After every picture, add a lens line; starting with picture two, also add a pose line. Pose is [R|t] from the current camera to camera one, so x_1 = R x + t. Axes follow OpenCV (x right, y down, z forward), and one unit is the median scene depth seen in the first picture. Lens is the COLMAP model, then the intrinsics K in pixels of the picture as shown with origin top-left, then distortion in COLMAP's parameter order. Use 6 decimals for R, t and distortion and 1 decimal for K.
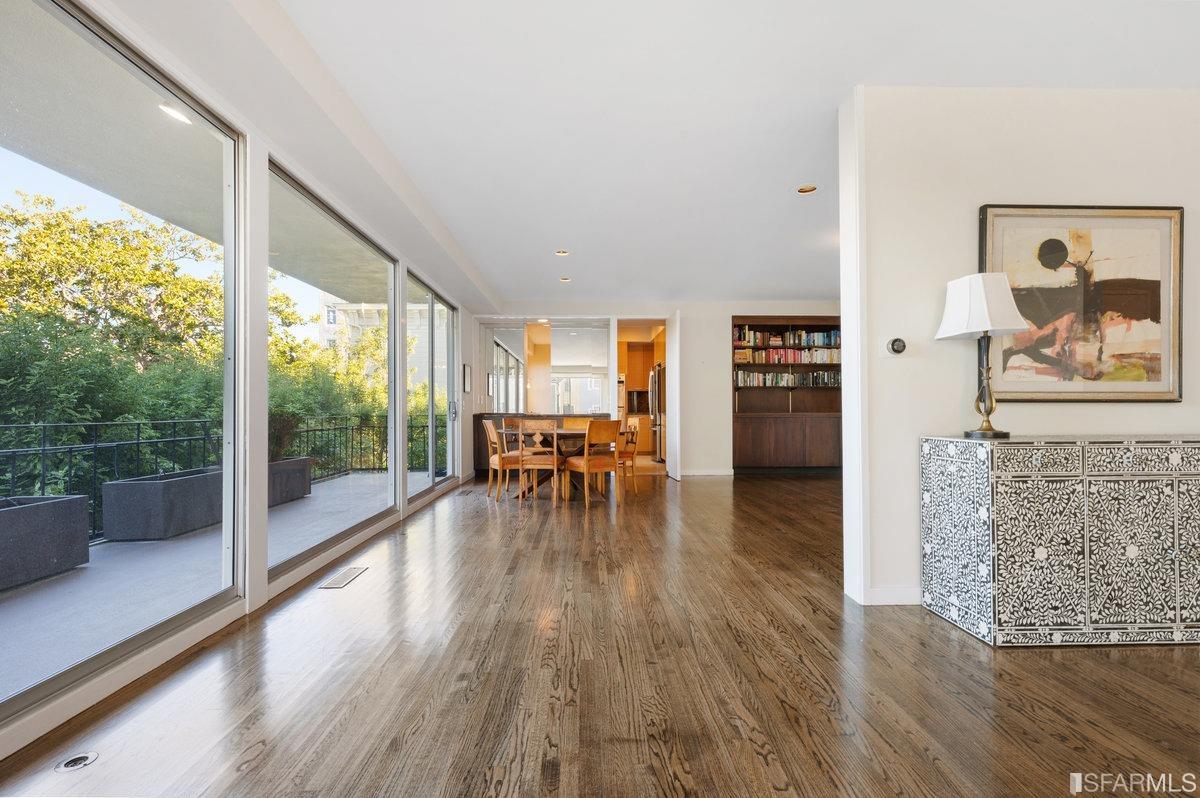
lens RADIAL K [[535.4, 0, 597.9], [0, 535.4, 405.1], [0, 0, 1]] dist [0.000026, -0.000073]
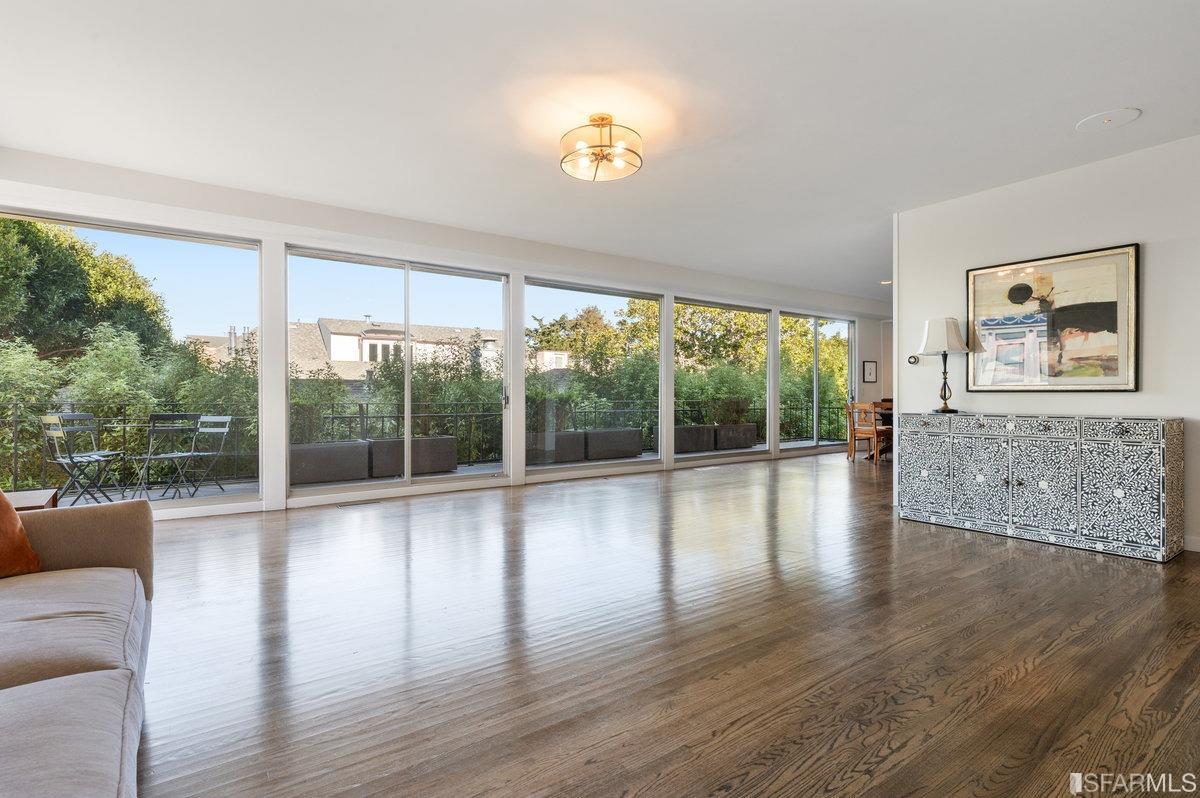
lens RADIAL K [[575.5, 0, 600.0], [0, 575.5, 399.0], [0, 0, 1]] dist [0.001212, 0.000144]
pose [[0.563201, 0.006341, -0.826296, 1.525917], [0.003861, 0.999939, 0.010305, -0.007290], [0.826311, -0.008994, 0.563142, -0.888823]]
